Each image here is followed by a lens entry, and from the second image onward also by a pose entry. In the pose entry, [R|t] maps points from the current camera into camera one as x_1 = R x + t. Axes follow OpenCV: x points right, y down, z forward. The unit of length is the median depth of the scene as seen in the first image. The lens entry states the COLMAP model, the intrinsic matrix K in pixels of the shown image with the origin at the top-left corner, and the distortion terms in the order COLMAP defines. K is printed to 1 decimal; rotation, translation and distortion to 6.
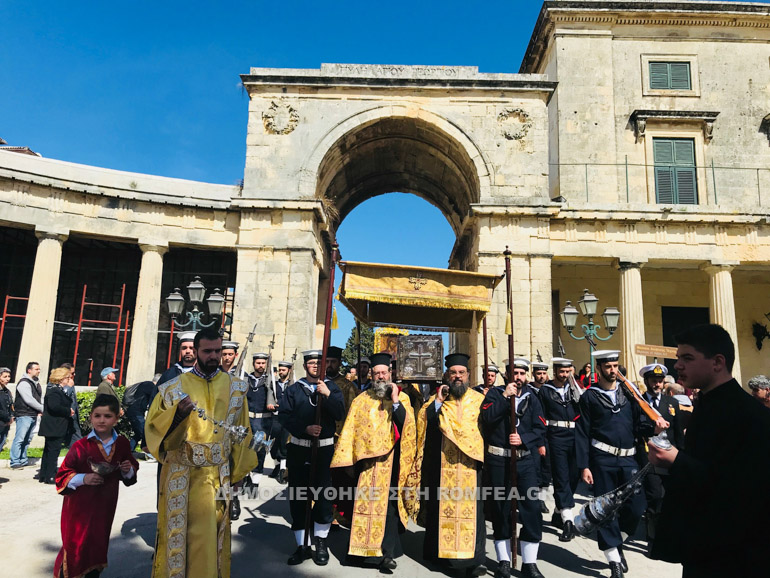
lens RADIAL K [[636.7, 0, 384.0], [0, 636.7, 295.5], [0, 0, 1]] dist [-0.002654, -0.006655]
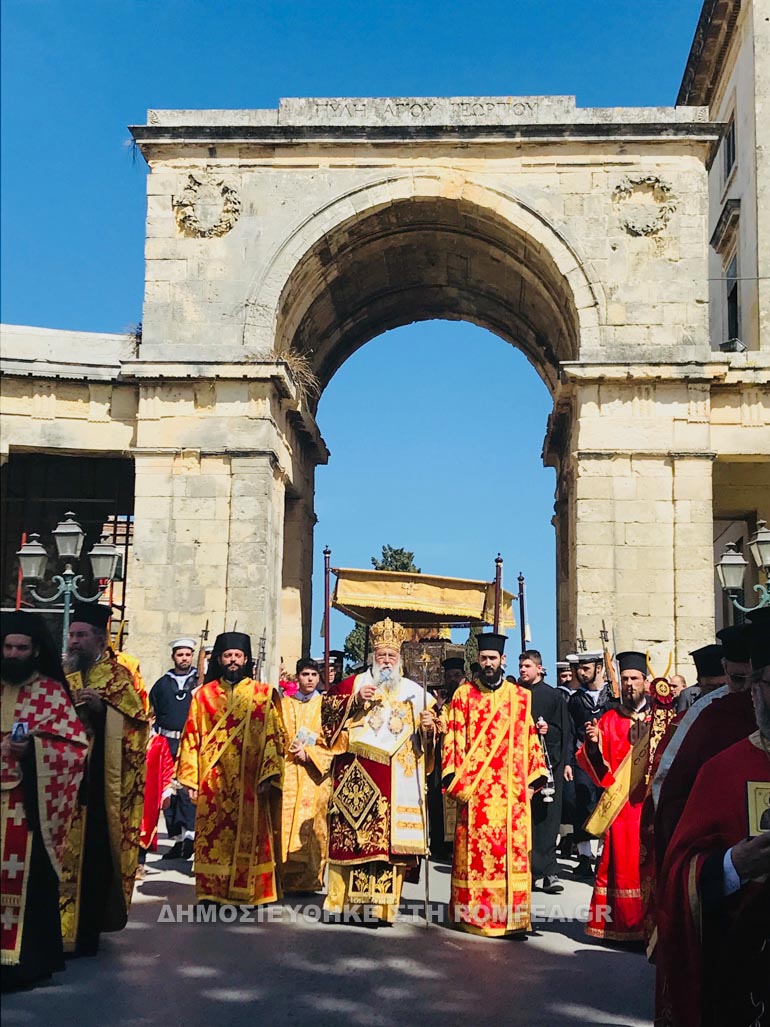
lens RADIAL K [[1726.2, 0, 385.8], [0, 1726.2, 511.6], [0, 0, 1]] dist [-0.002559, 0.000000]
pose [[0.998396, -0.021844, -0.052234, 0.059554], [0.022967, 0.999516, 0.020985, -0.049741], [0.051751, -0.022151, 0.998414, -0.456534]]
